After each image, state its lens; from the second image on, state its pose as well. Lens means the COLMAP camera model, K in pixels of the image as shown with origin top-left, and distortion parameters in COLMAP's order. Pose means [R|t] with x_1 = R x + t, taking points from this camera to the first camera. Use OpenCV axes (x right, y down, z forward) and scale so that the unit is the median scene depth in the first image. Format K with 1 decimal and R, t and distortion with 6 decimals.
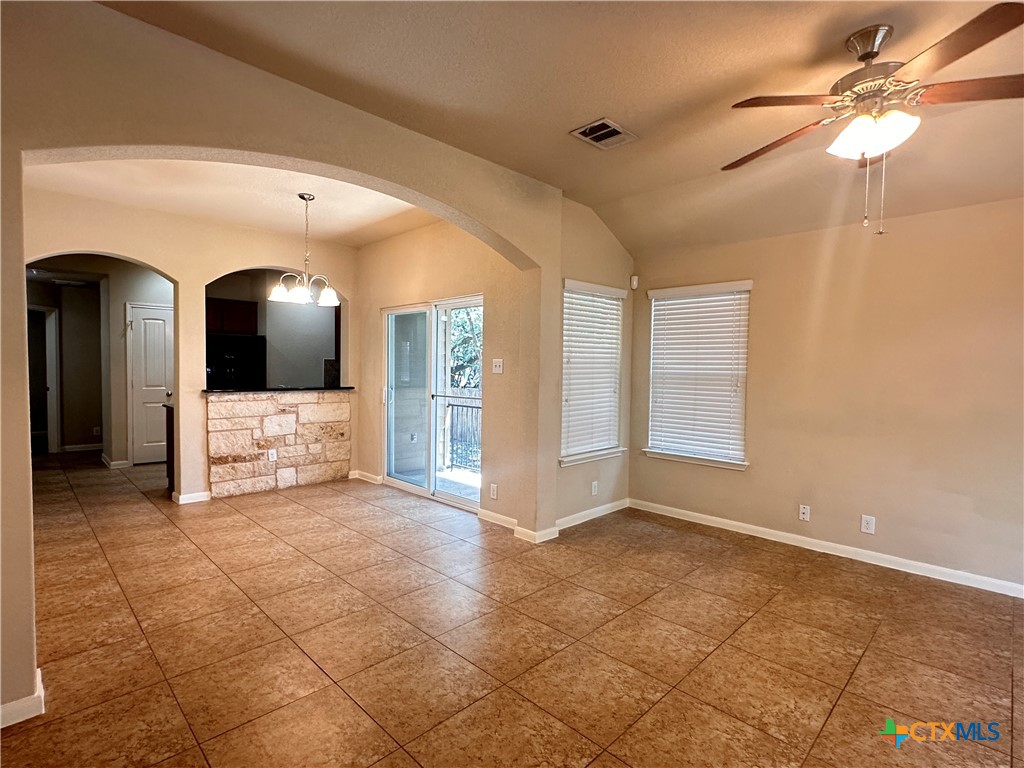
lens RADIAL K [[505.0, 0, 510.2], [0, 505.0, 387.1], [0, 0, 1]] dist [-0.002073, -0.000268]
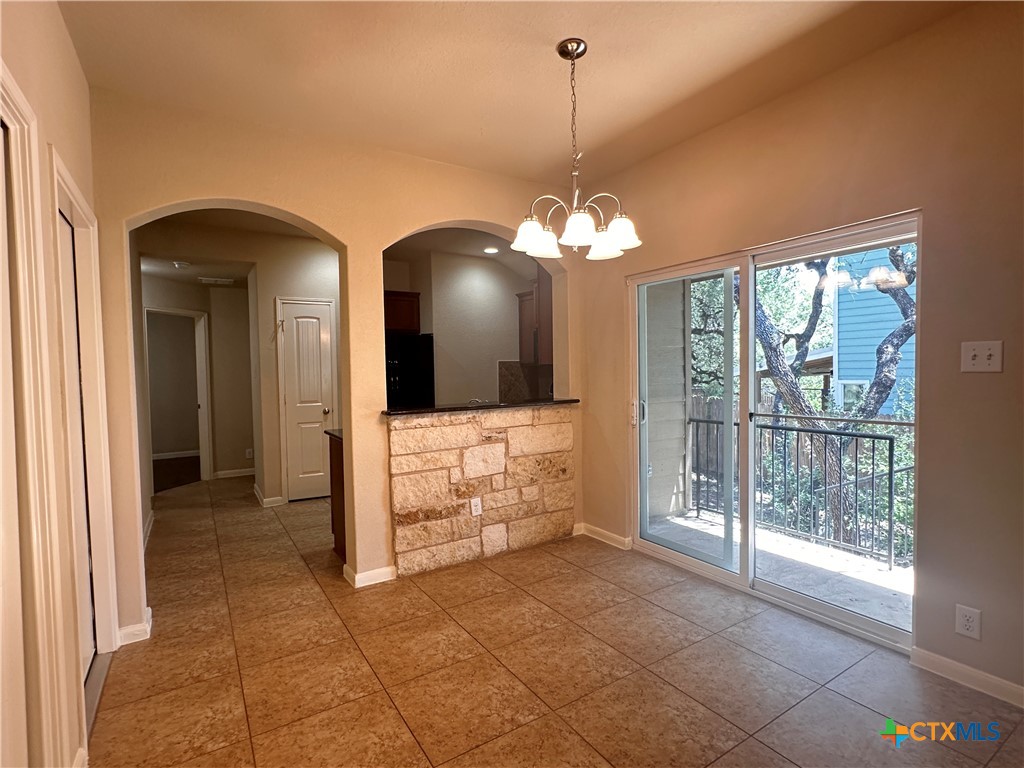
lens RADIAL K [[505.0, 0, 509.4], [0, 505.0, 386.3], [0, 0, 1]] dist [-0.001761, -0.000515]
pose [[0.975979, -0.024981, -0.216428, -0.299905], [0.024456, 0.999688, -0.005101, -0.019149], [0.216488, -0.000314, 0.976285, 0.388593]]
